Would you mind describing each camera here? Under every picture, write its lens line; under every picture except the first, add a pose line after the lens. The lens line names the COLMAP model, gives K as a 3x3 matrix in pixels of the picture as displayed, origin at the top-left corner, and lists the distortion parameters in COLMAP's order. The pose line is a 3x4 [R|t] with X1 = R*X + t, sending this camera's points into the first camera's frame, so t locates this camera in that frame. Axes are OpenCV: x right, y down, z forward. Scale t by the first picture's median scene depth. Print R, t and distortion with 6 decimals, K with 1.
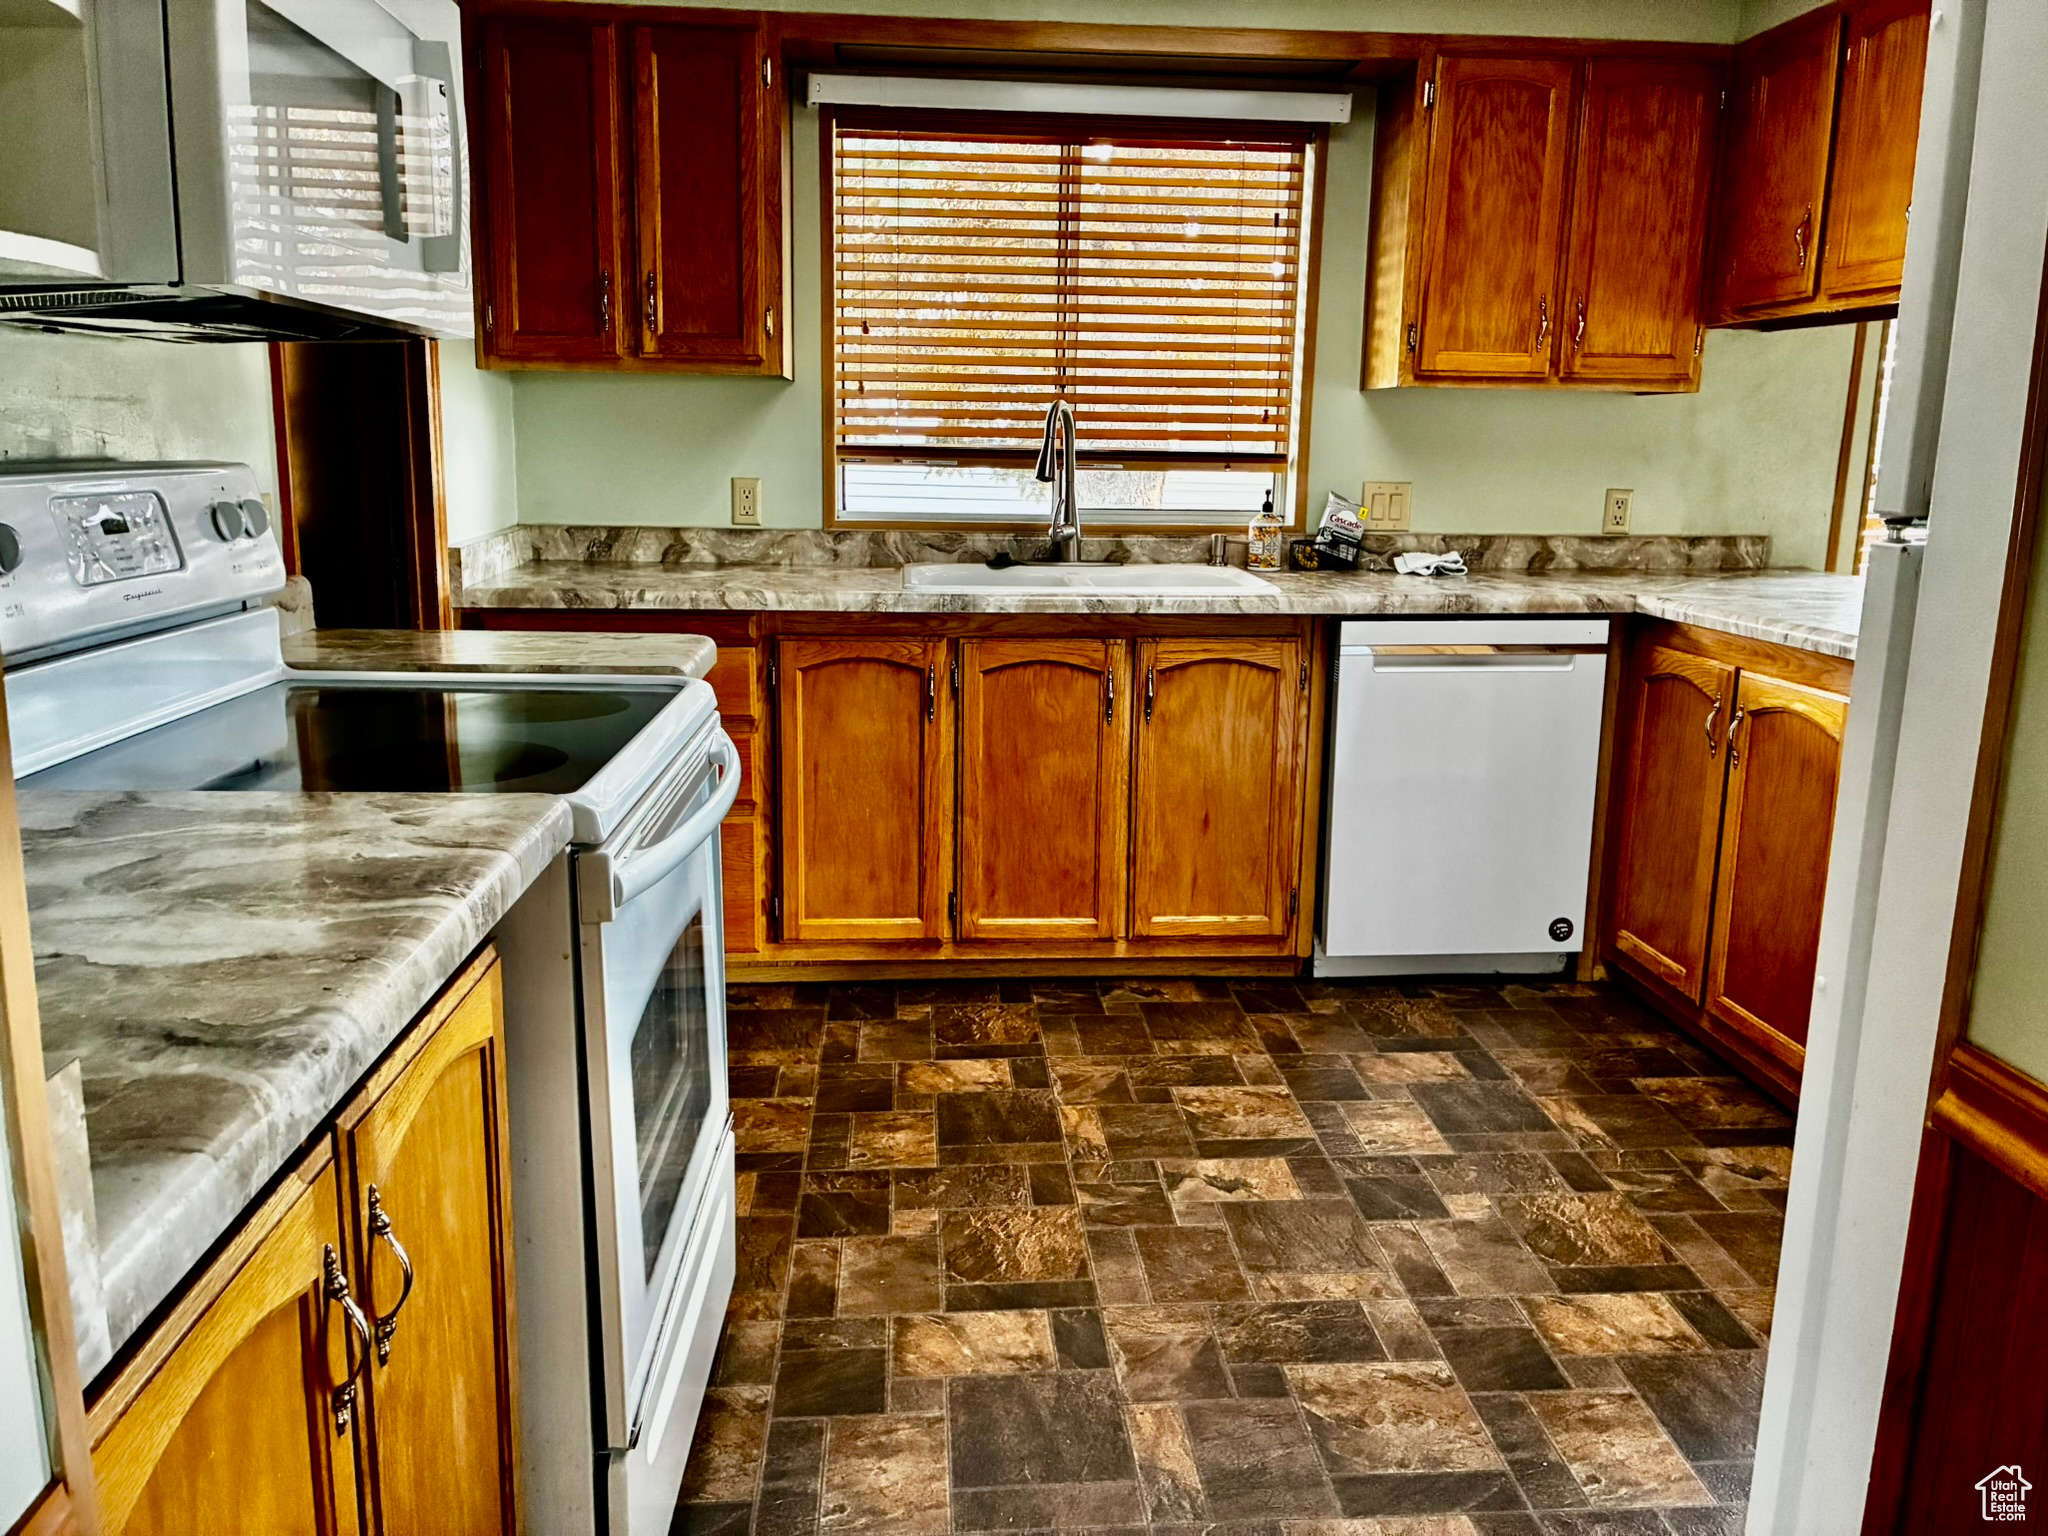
lens RADIAL K [[1554.6, 0, 1024.7], [0, 1554.6, 765.5], [0, 0, 1]] dist [0.029322, -0.035069]
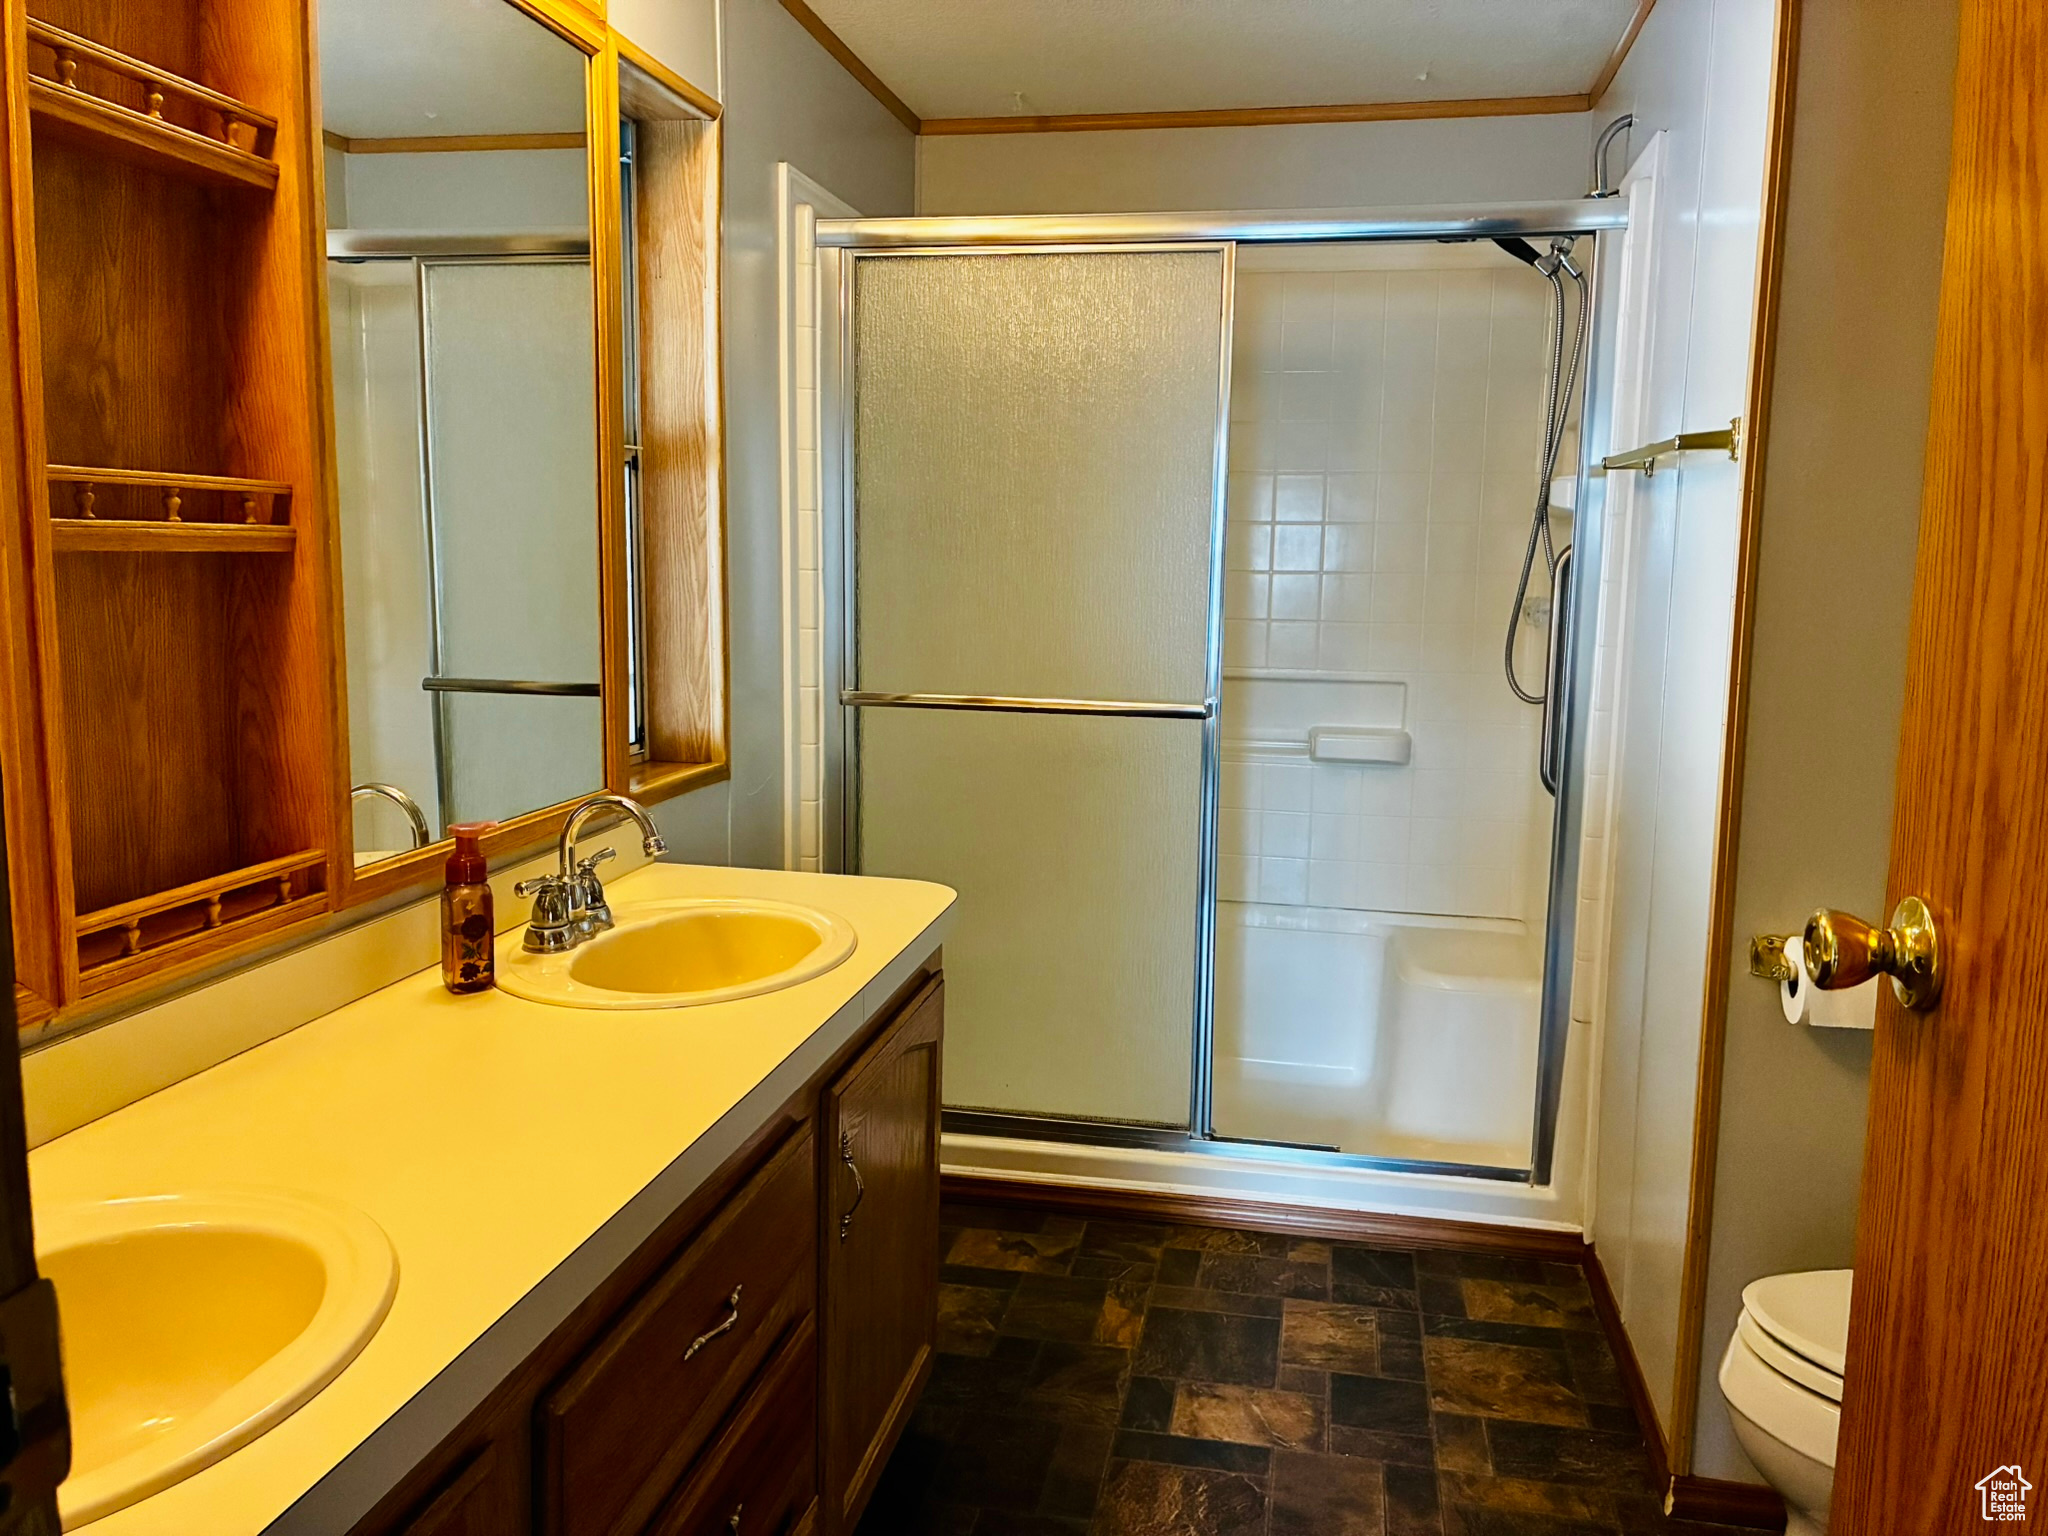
lens RADIAL K [[1554.6, 0, 1033.1], [0, 1554.6, 765.2], [0, 0, 1]] dist [0.029322, -0.035069]
pose [[-0.965550, -0.052349, 0.254897, -0.138009], [0.036373, 0.942787, 0.331405, -0.405213], [-0.257663, 0.329259, -0.908404, 1.841106]]
